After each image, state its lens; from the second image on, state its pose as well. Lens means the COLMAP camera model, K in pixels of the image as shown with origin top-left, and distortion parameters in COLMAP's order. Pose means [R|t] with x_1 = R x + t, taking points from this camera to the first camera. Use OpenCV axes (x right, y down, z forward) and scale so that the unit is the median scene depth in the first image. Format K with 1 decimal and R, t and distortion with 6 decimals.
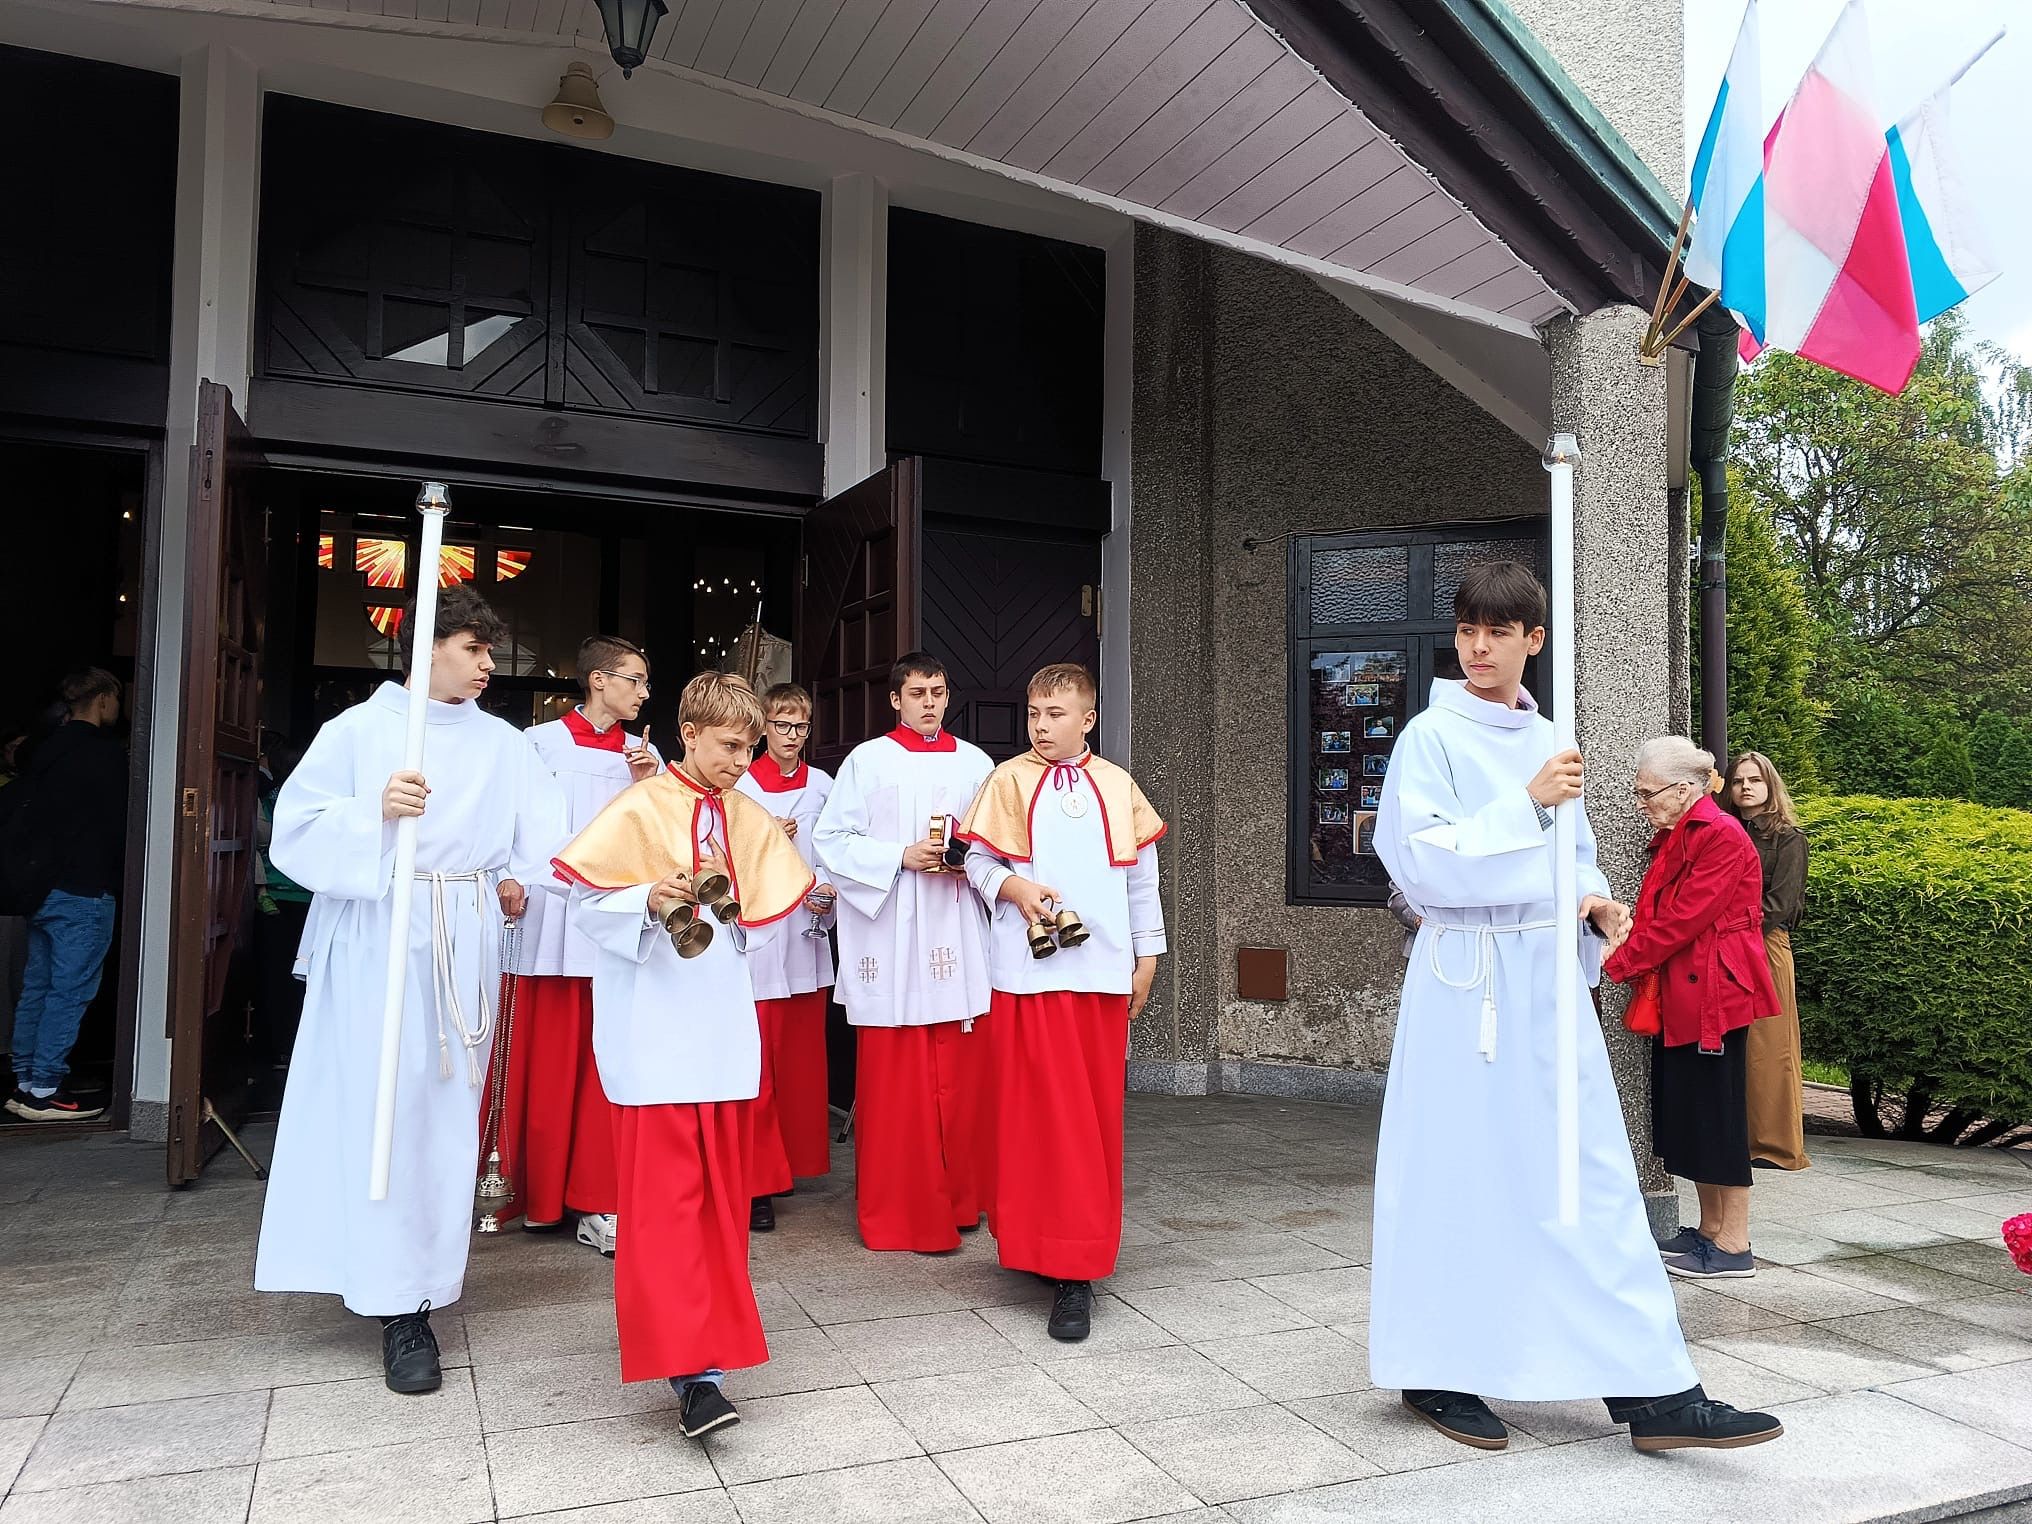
lens RADIAL K [[1489.4, 0, 1016.0], [0, 1489.4, 762.0], [0, 0, 1]] dist [-0.015905, 0.009543]
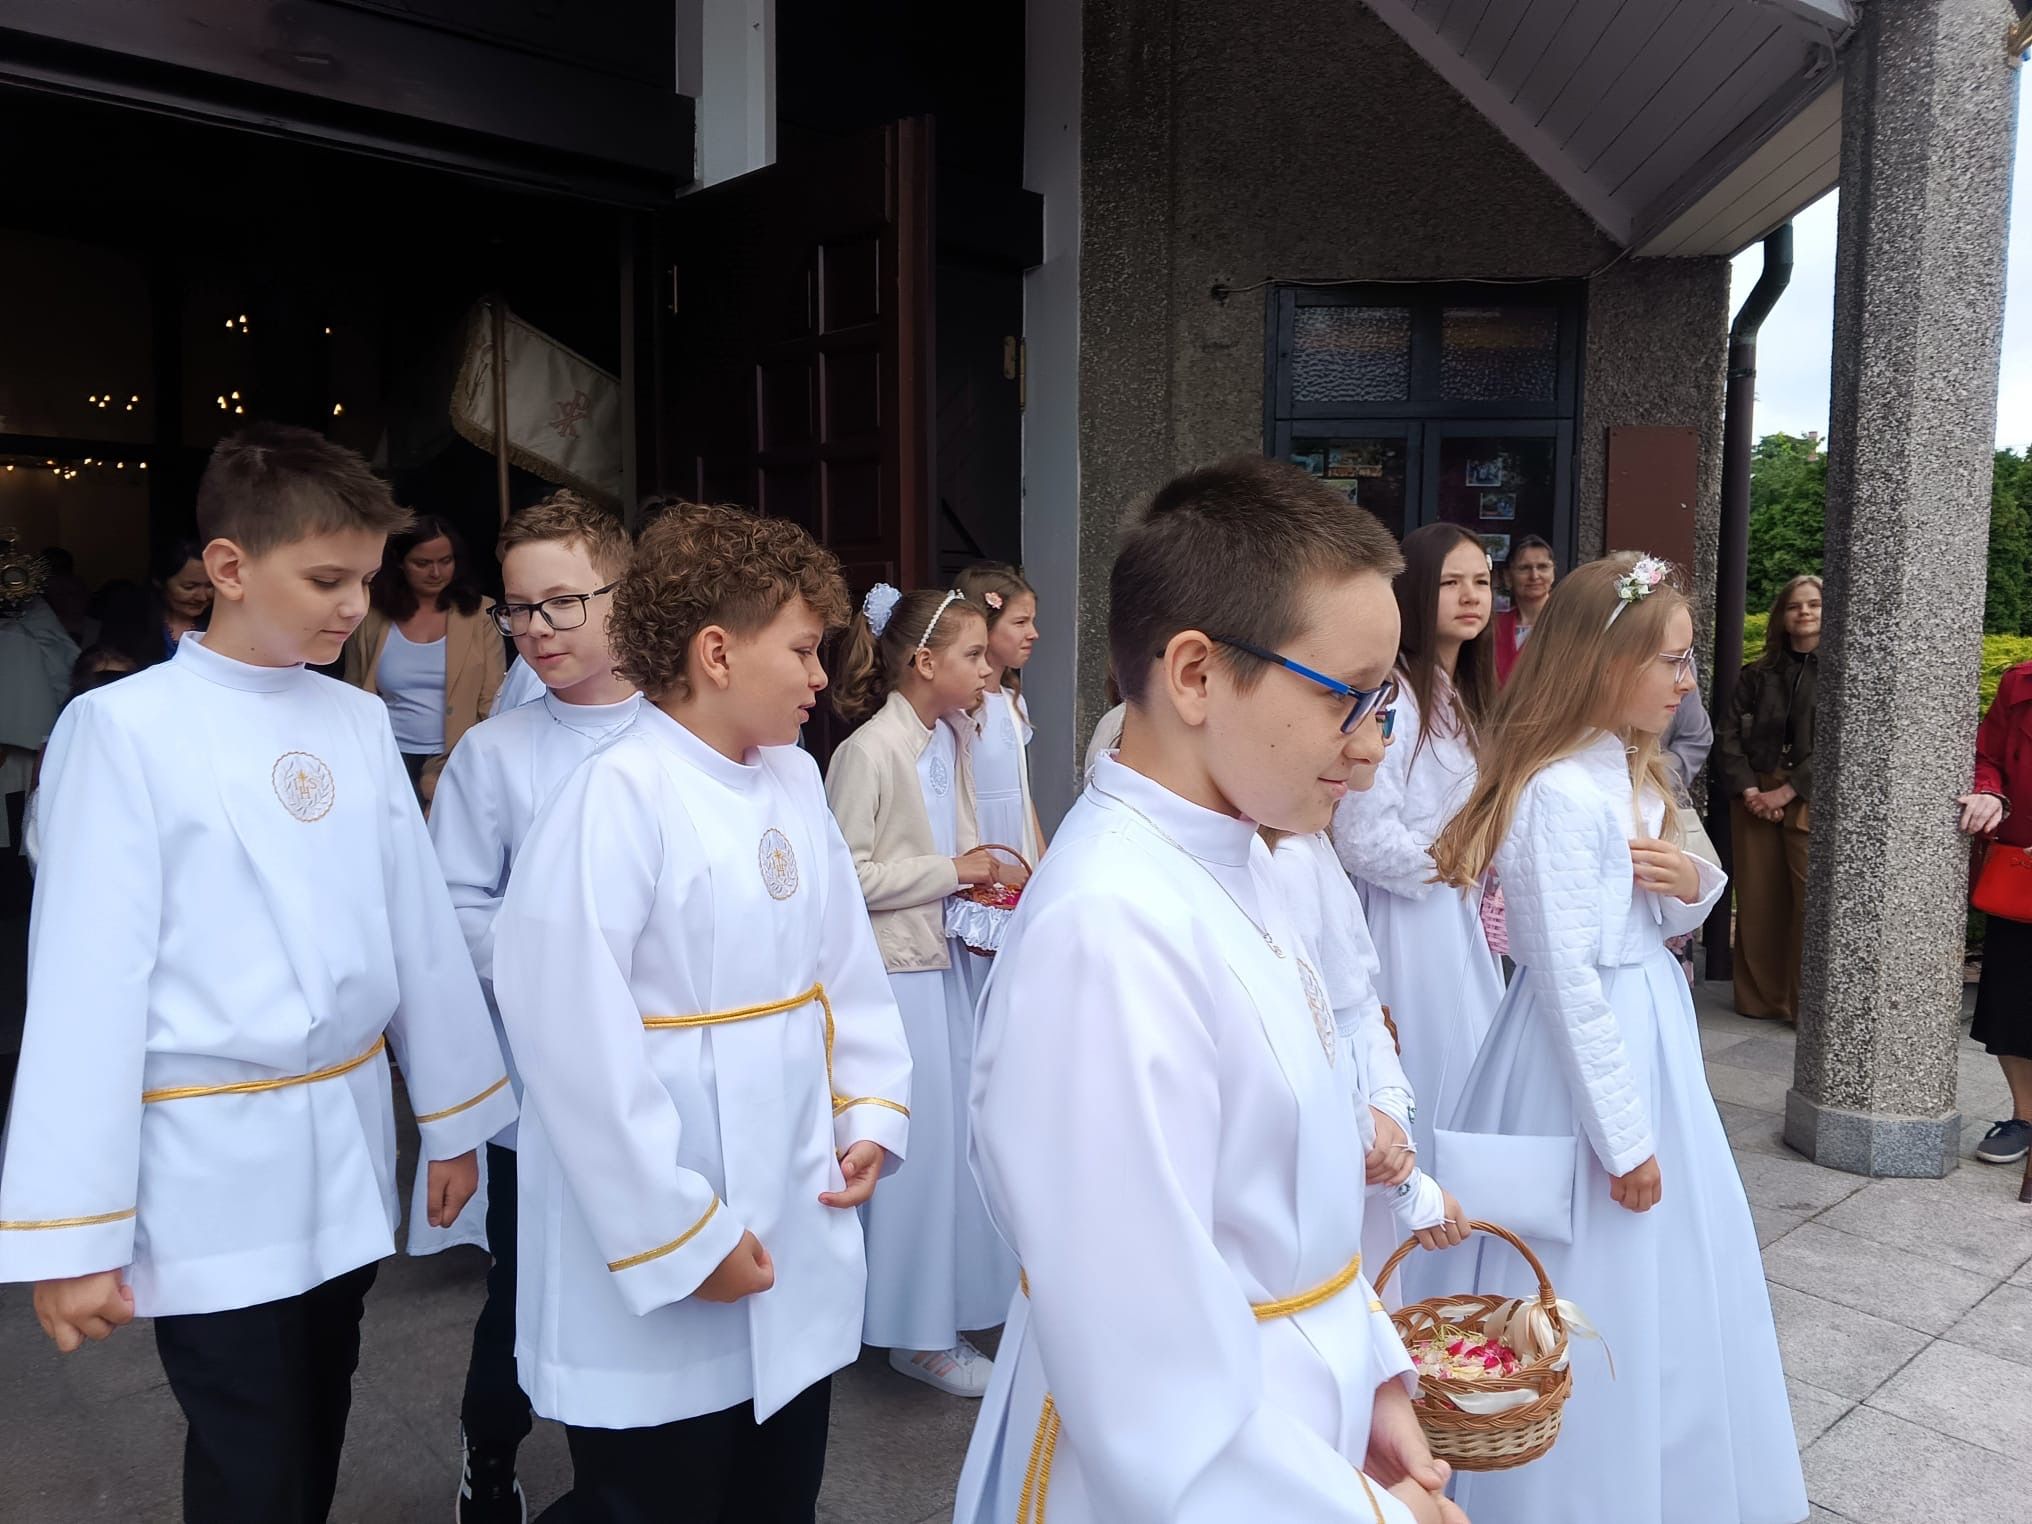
lens RADIAL K [[1550.1, 0, 1016.0], [0, 1550.1, 762.0], [0, 0, 1]] dist [-0.135862, 0.125760]
pose [[0.944980, -0.041886, 0.324436, -0.209092], [-0.000868, 0.991444, 0.130527, -0.009785], [-0.327127, -0.123627, 0.936859, 0.271785]]
